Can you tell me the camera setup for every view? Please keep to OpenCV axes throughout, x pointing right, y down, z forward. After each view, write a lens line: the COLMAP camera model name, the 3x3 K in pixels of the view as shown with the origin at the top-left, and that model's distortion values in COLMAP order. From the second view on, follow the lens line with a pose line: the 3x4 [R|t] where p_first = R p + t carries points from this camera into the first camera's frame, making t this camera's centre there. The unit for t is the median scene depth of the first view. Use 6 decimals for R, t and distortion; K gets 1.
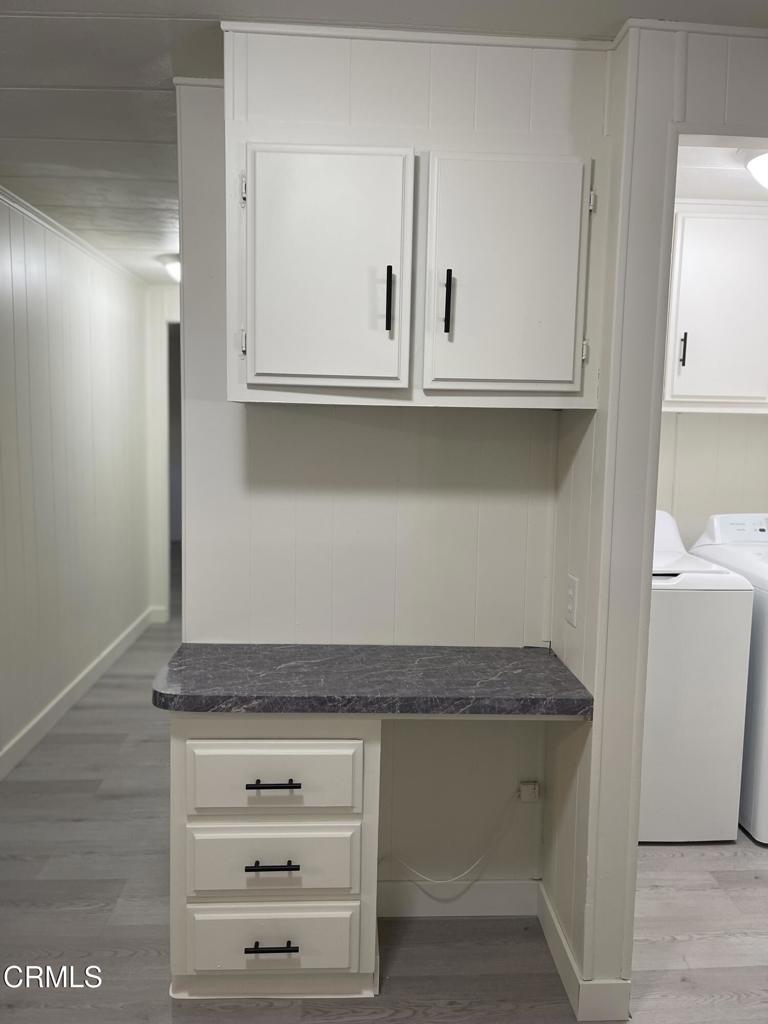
lens RADIAL K [[770.0, 0, 383.0], [0, 770.0, 513.1], [0, 0, 1]] dist [0.003398, -0.006440]
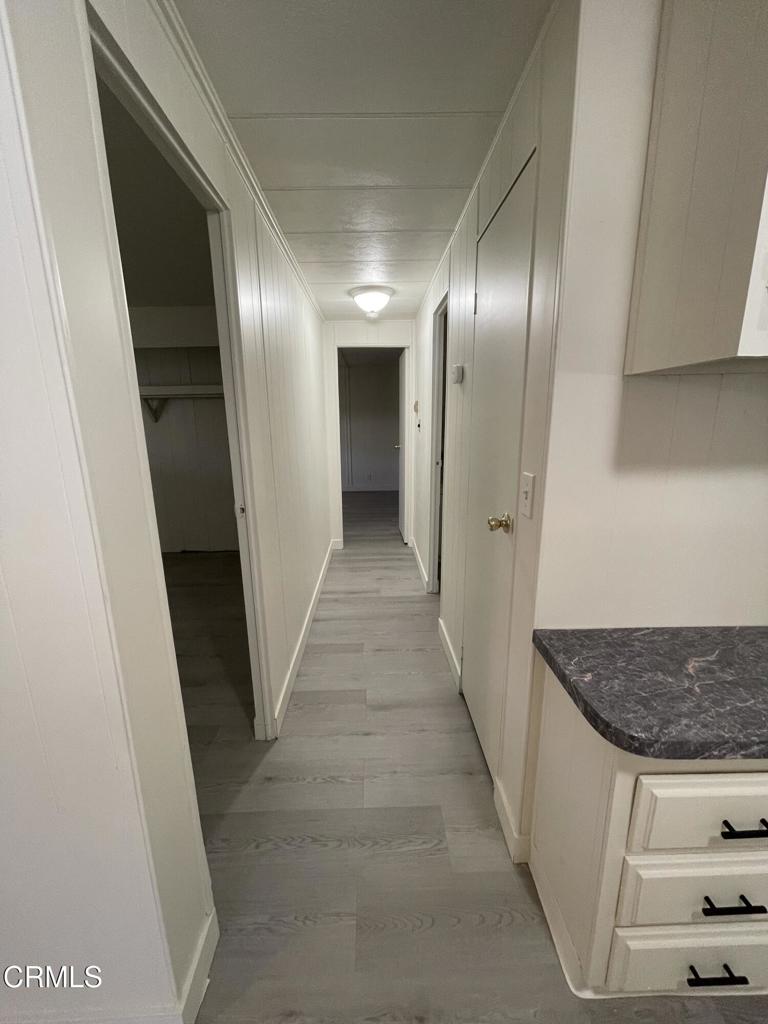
lens RADIAL K [[417.0, 0, 382.0], [0, 417.0, 517.6], [0, 0, 1]] dist [0.001147, -0.000051]
pose [[0.998477, -0.026920, -0.048150, -0.474378], [0.032398, 0.992616, 0.116888, -0.049702], [0.044648, -0.118270, 0.991977, 0.522513]]
